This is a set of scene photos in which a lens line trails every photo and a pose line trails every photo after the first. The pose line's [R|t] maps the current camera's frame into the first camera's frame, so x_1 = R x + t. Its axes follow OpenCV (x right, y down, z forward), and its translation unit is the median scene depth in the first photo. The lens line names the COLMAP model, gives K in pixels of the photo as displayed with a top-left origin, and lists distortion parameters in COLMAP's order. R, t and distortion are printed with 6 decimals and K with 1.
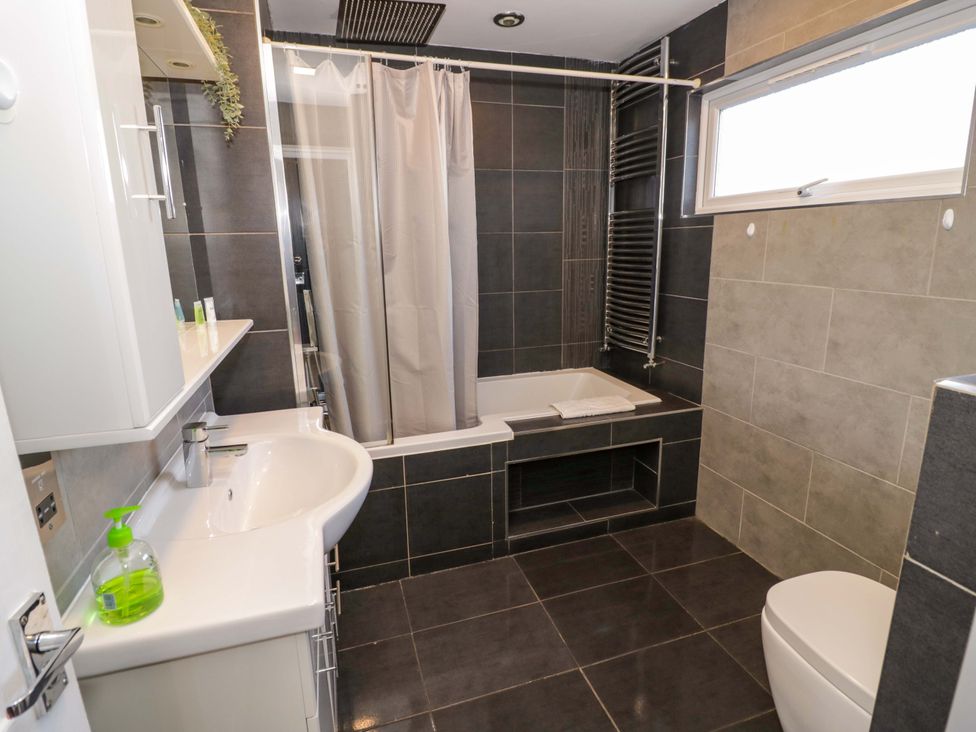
lens RADIAL K [[507.2, 0, 487.4], [0, 507.2, 356.1], [0, 0, 1]] dist [0.002062, -0.014524]
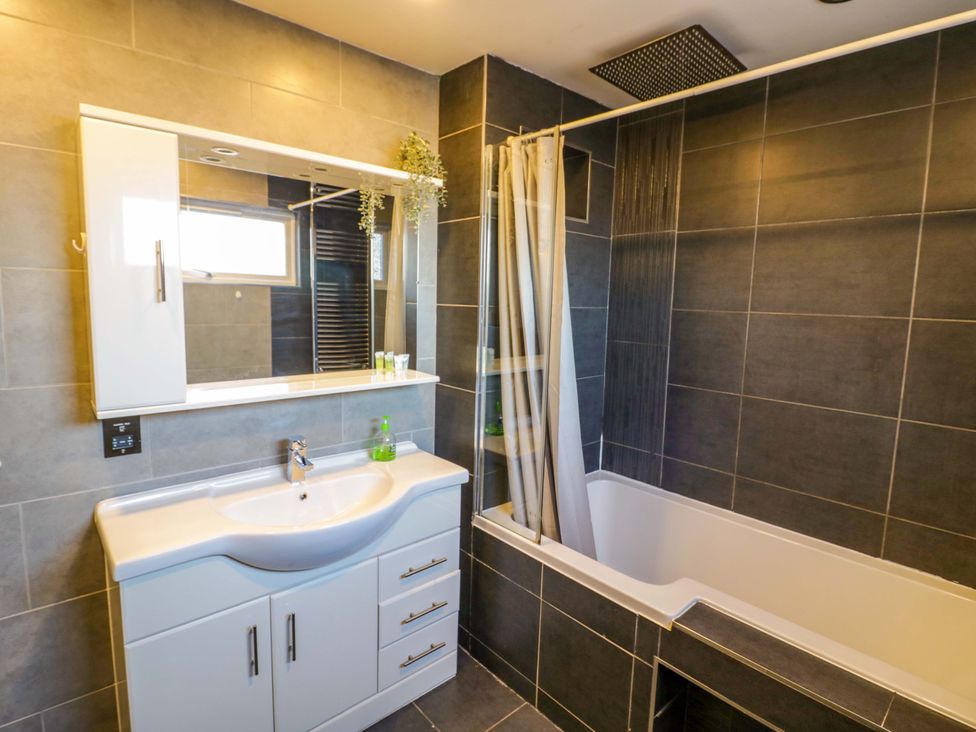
lens RADIAL K [[507.2, 0, 487.4], [0, 507.2, 356.1], [0, 0, 1]] dist [0.002062, -0.014524]
pose [[0.412103, 0.134775, -0.901114, 0.495332], [-0.229003, 0.972573, 0.040734, -0.151518], [0.881889, 0.189572, 0.431664, 0.441746]]
